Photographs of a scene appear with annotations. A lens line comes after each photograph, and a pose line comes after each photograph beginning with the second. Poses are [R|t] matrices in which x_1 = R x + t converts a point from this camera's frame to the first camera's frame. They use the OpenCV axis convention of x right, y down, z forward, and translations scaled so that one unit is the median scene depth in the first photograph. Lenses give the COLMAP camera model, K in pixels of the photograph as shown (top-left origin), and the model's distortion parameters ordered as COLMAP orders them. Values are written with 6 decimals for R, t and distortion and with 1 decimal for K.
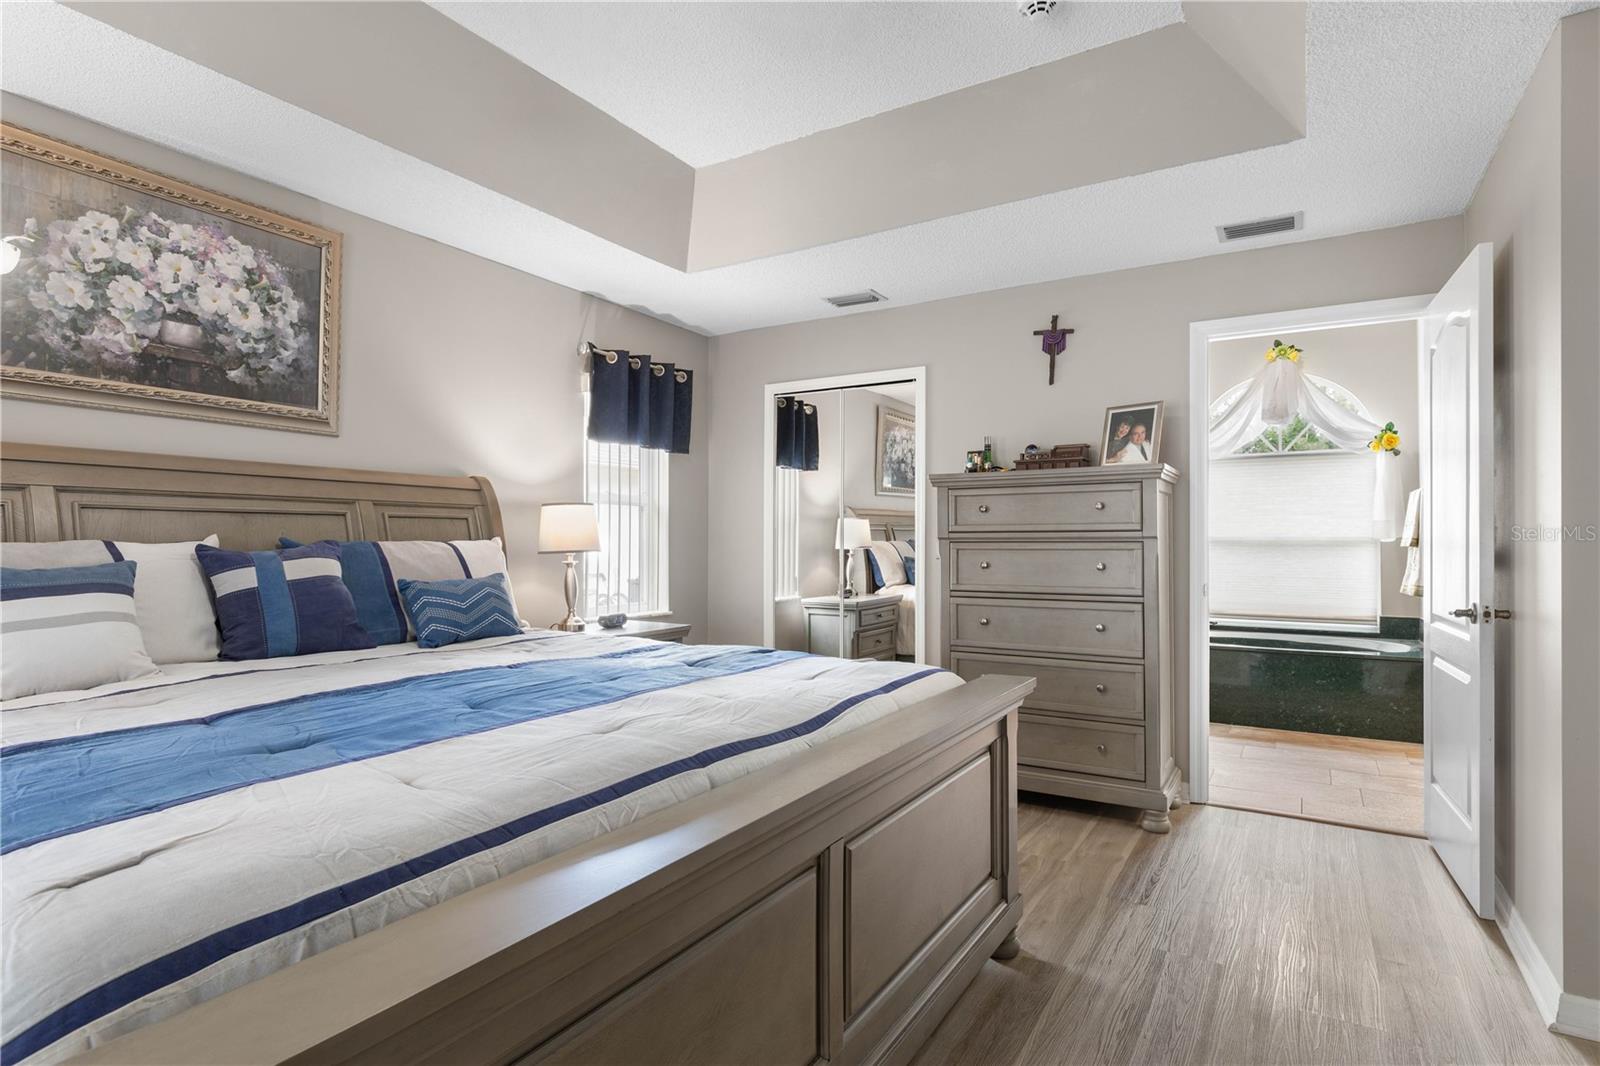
lens RADIAL K [[830.8, 0, 802.0], [0, 830.8, 536.3], [0, 0, 1]] dist [0.000325, -0.002754]
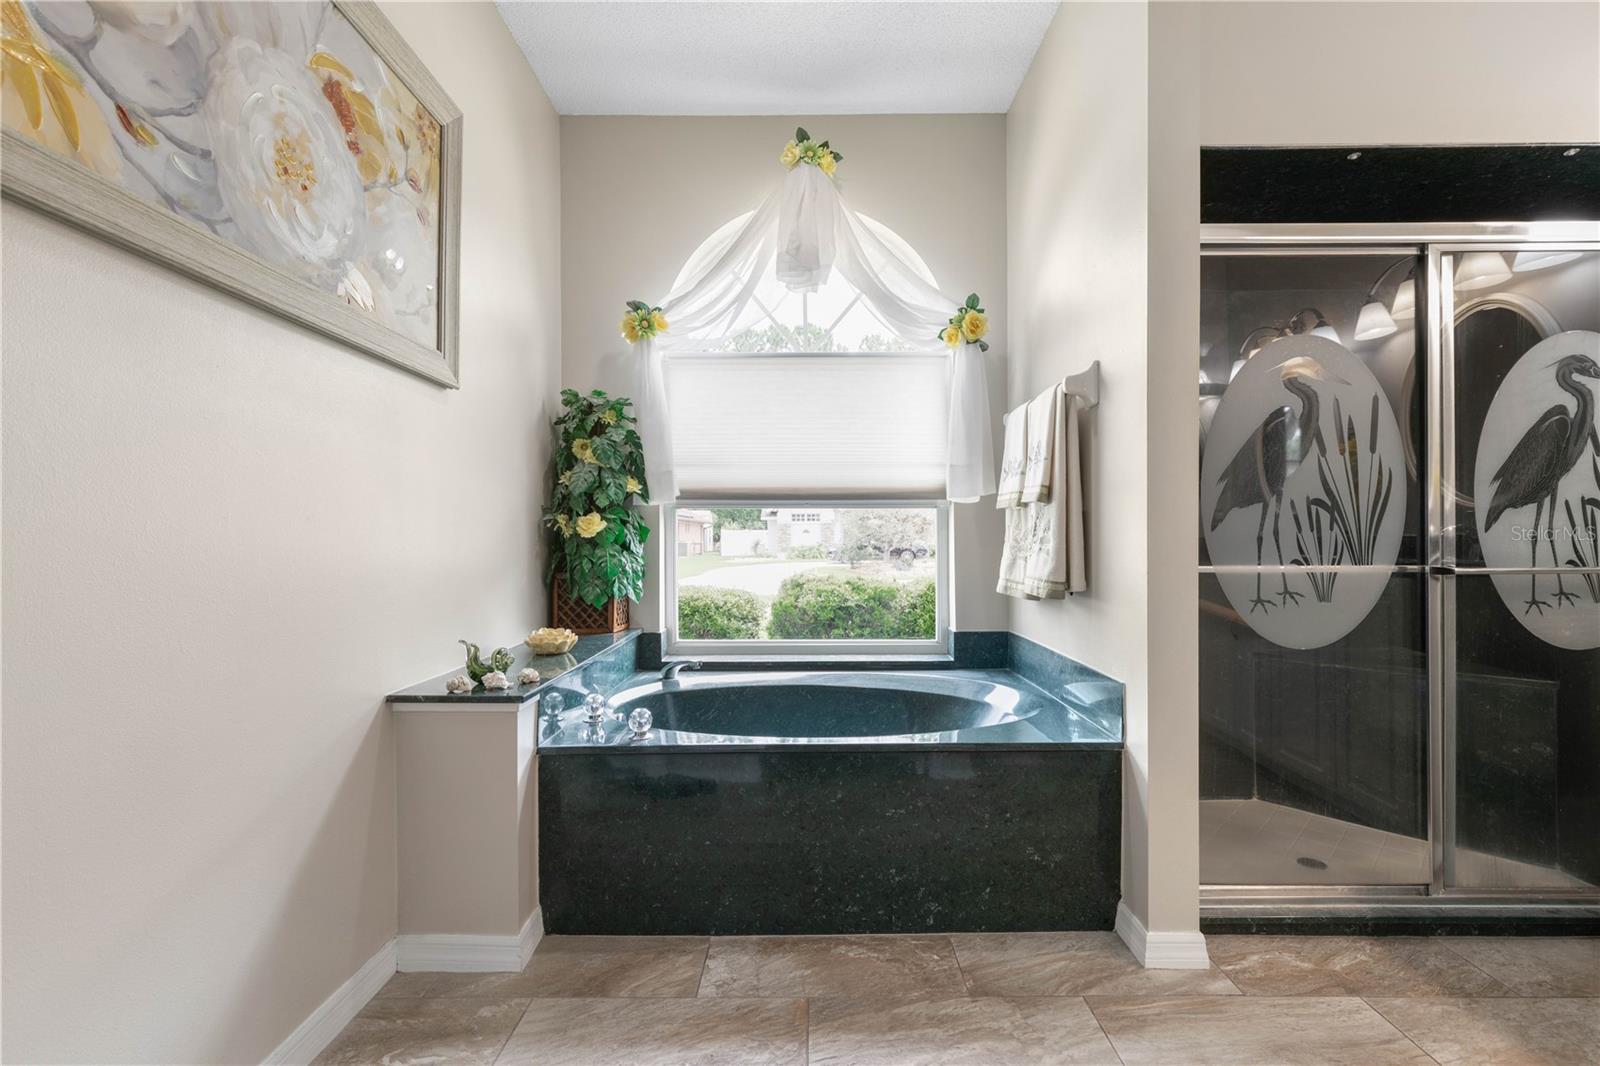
lens RADIAL K [[710.3, 0, 803.2], [0, 710.3, 535.2], [0, 0, 1]] dist [0.009636, -0.002070]
pose [[0.862680, -0.005485, 0.505720, 0.353958], [0.004927, 0.999985, 0.002441, 0.027676], [-0.505726, 0.000386, 0.862694, 0.629956]]
